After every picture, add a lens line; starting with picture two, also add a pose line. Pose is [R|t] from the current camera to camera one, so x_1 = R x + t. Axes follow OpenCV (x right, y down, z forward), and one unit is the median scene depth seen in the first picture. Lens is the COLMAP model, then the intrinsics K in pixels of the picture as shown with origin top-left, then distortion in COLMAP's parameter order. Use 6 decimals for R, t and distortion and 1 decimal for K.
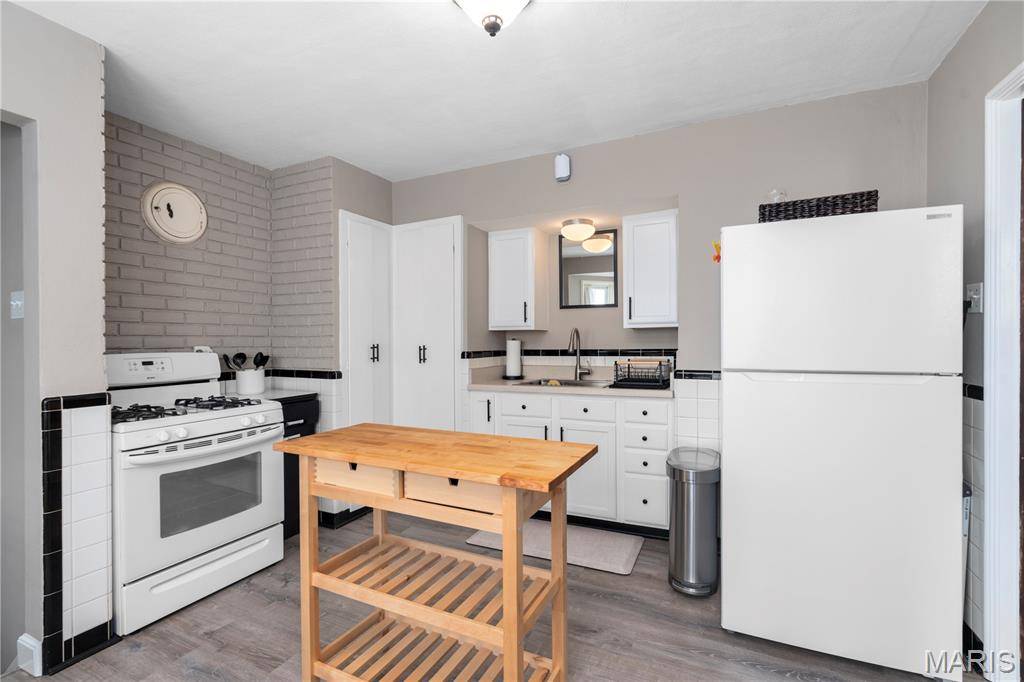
lens RADIAL K [[462.4, 0, 513.4], [0, 462.4, 340.7], [0, 0, 1]] dist [-0.013107, 0.006281]
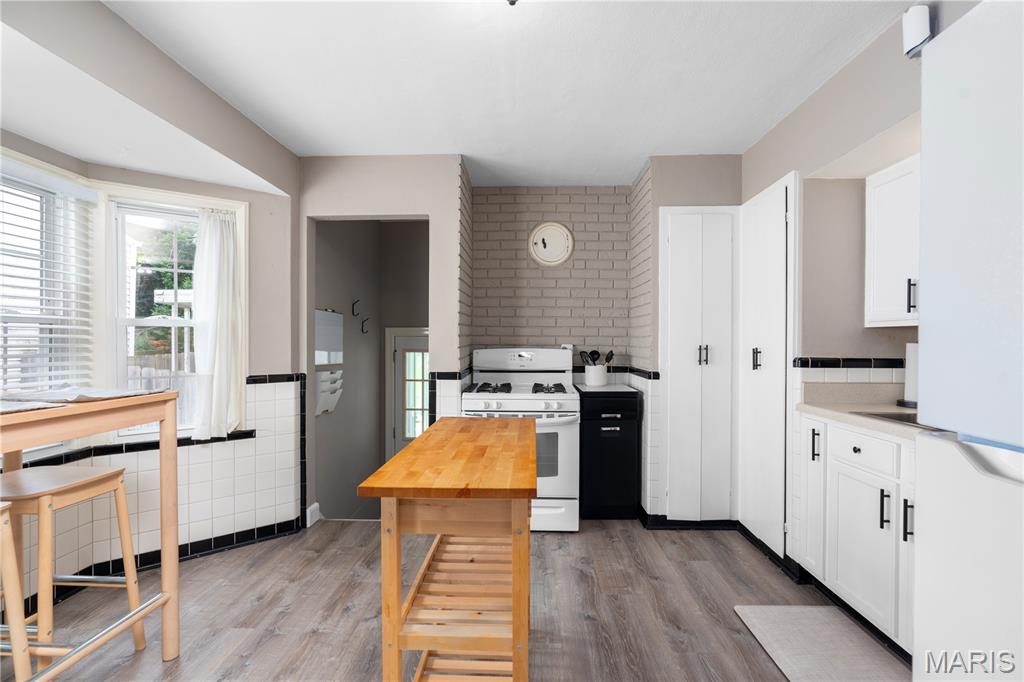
lens RADIAL K [[462.4, 0, 512.4], [0, 462.4, 341.2], [0, 0, 1]] dist [-0.013107, 0.006281]
pose [[0.405377, 0.009244, -0.914103, 0.422087], [-0.008475, 0.999944, 0.006353, -0.003399], [0.914110, 0.005172, 0.405433, 0.338628]]
